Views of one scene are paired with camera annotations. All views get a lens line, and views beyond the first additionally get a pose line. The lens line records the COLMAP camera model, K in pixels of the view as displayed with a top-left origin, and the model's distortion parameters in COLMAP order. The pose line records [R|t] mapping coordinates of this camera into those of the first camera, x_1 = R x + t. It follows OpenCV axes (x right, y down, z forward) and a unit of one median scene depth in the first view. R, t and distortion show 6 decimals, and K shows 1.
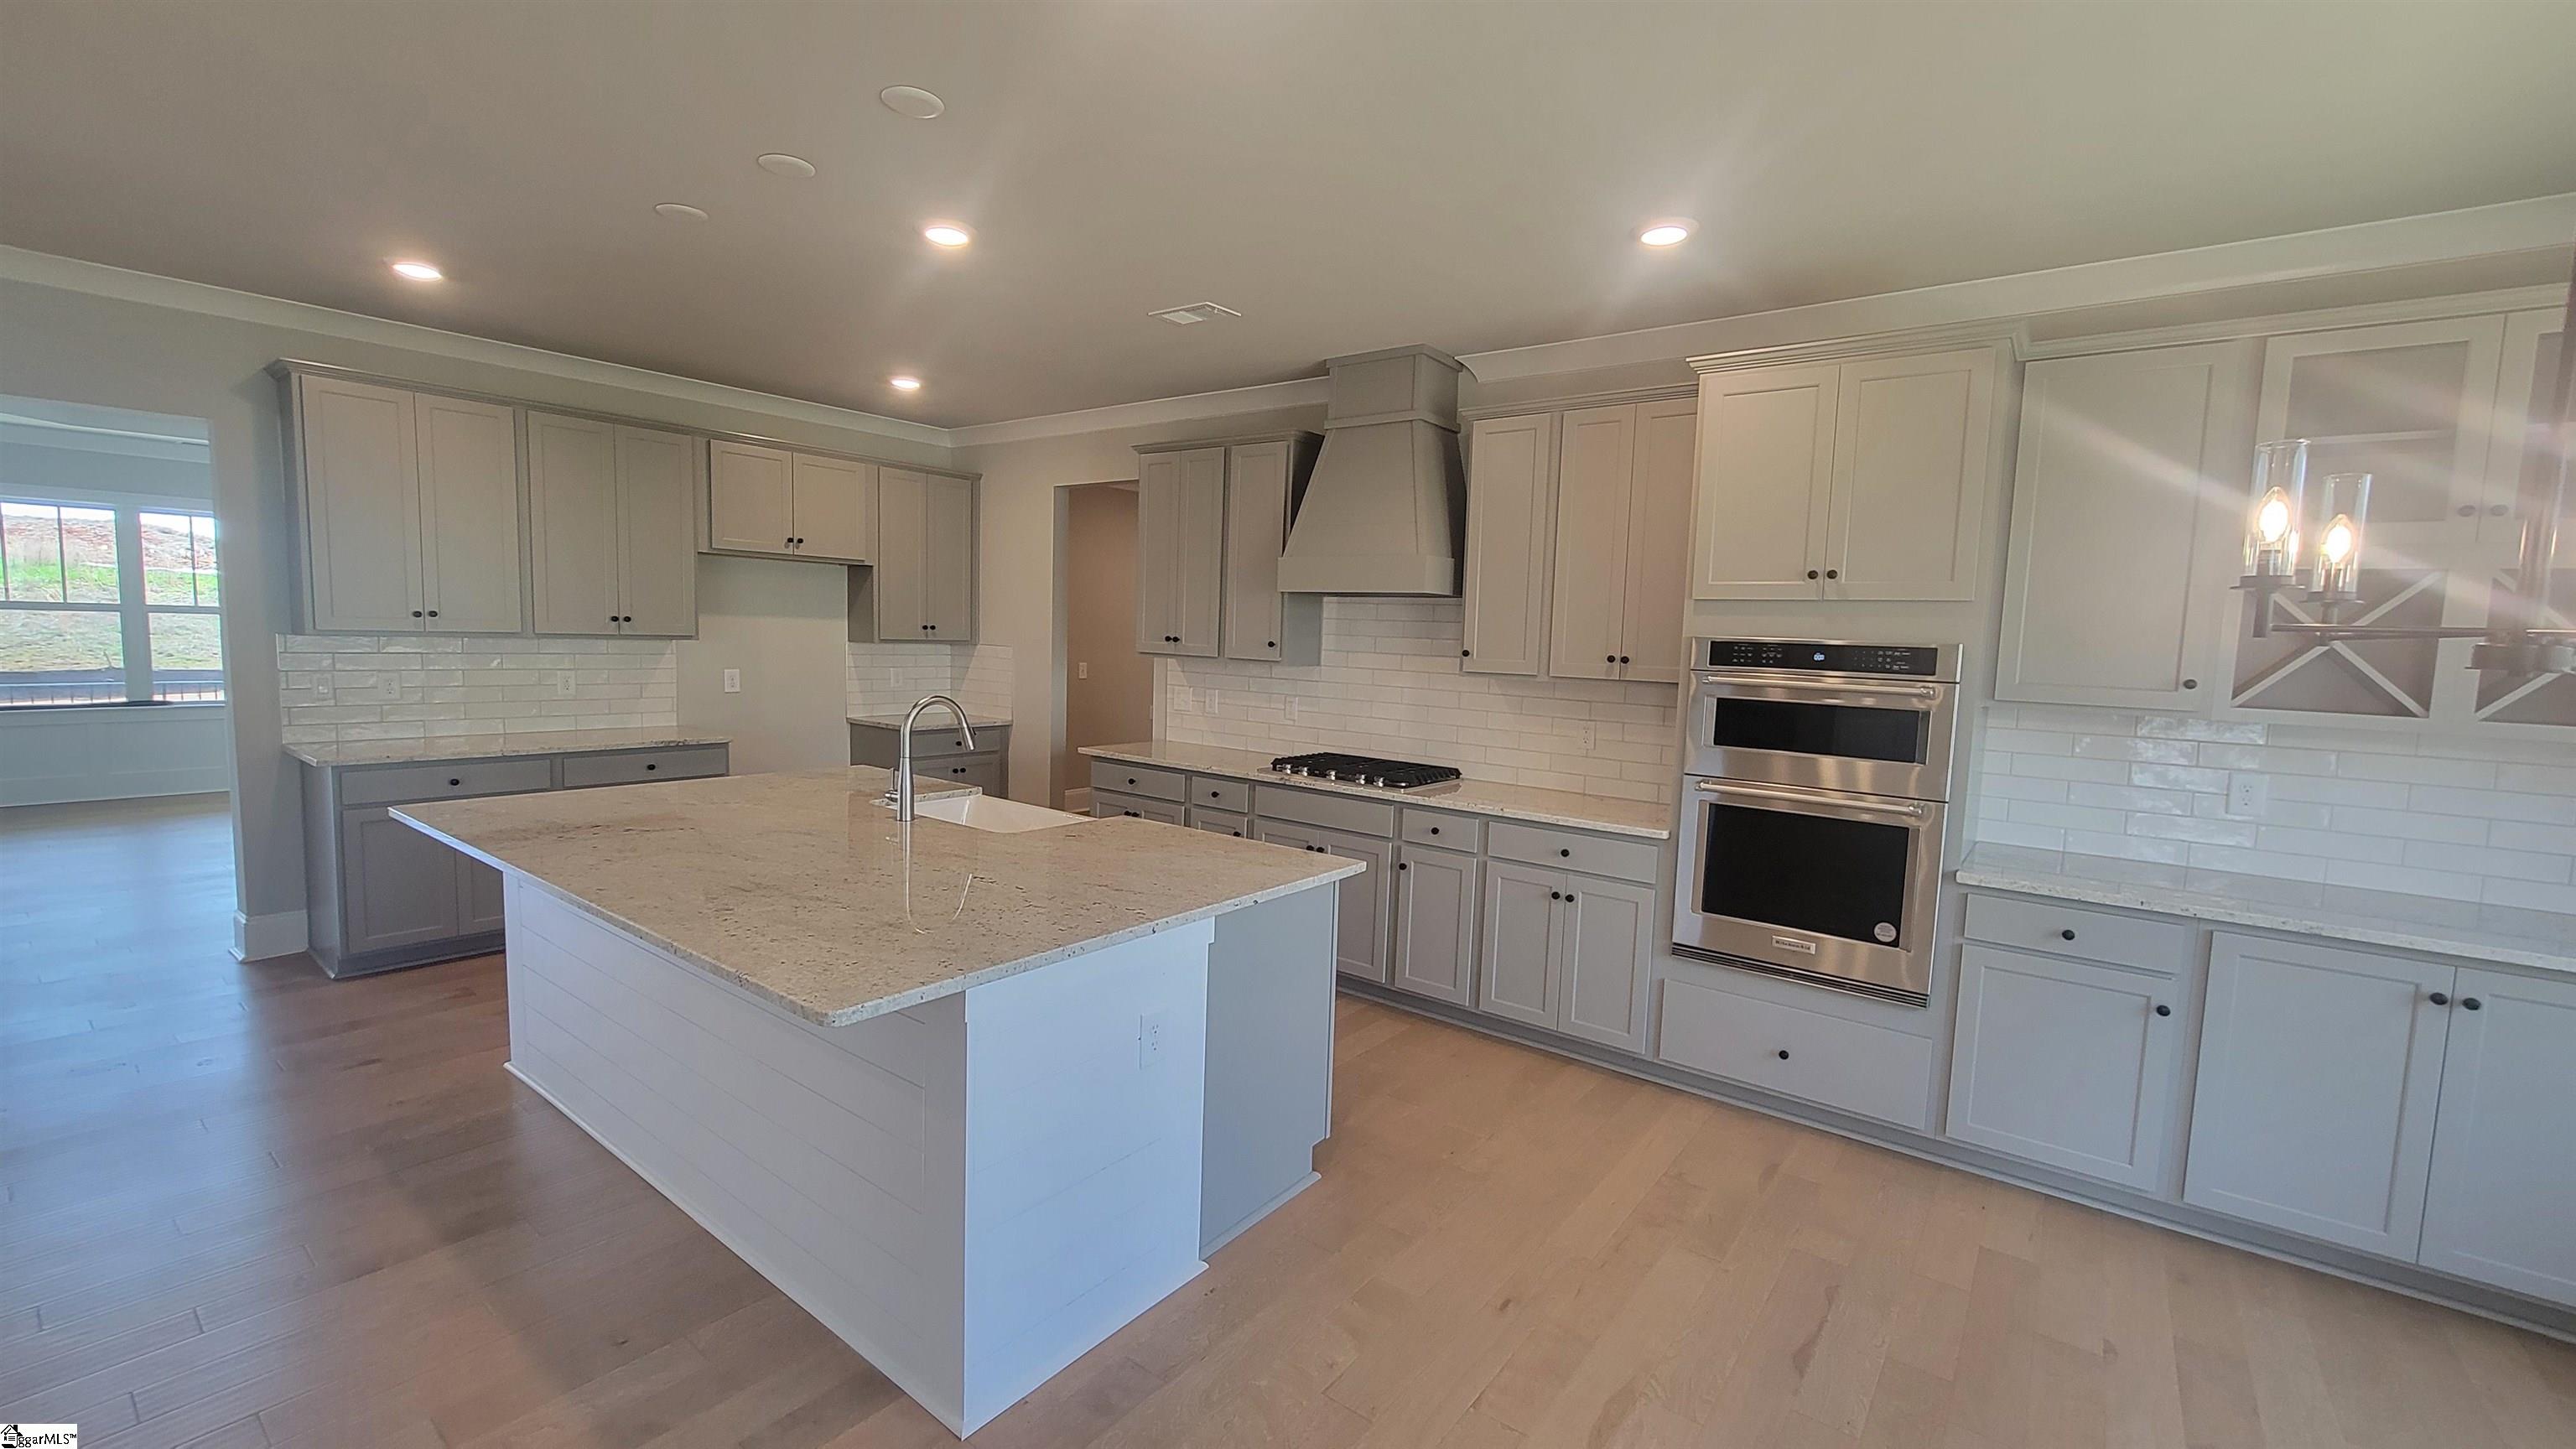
lens RADIAL K [[1053.0, 0, 1291.1], [0, 1053.0, 717.2], [0, 0, 1]] dist [-0.001527, -0.000495]
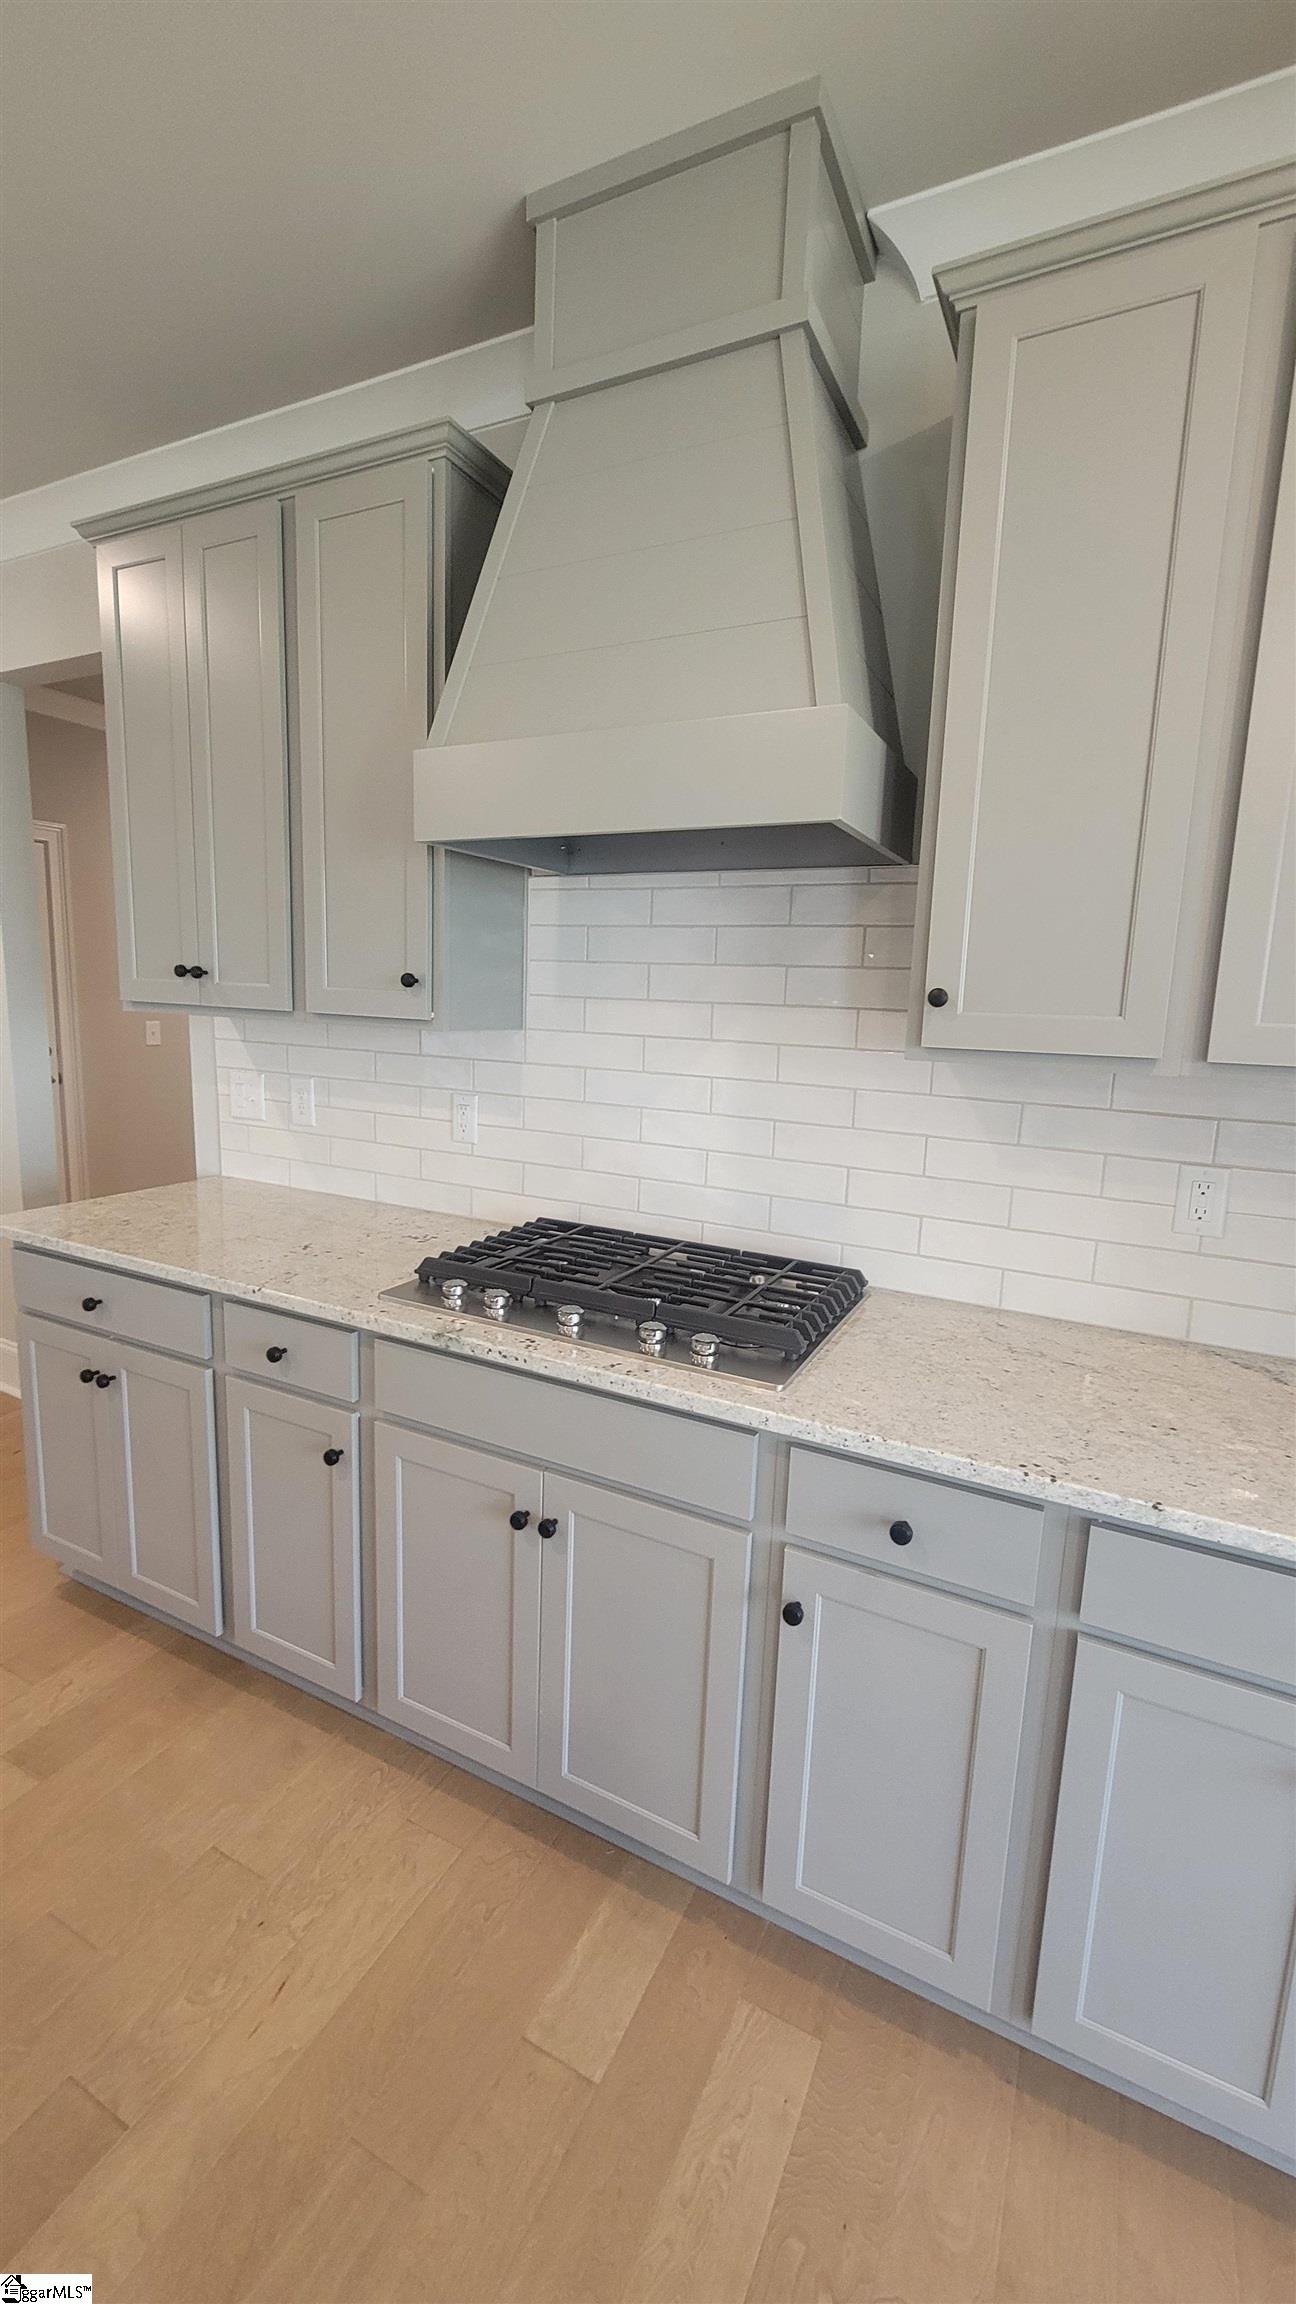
lens RADIAL K [[941.8, 0, 635.9], [0, 941.8, 1140.6], [0, 0, 1]] dist [-0.001527, -0.000495]
pose [[0.986030, -0.027252, 0.164324, 0.007259], [0.014223, 0.996698, 0.079946, -0.035465], [-0.165960, -0.076492, 0.983161, 0.633363]]
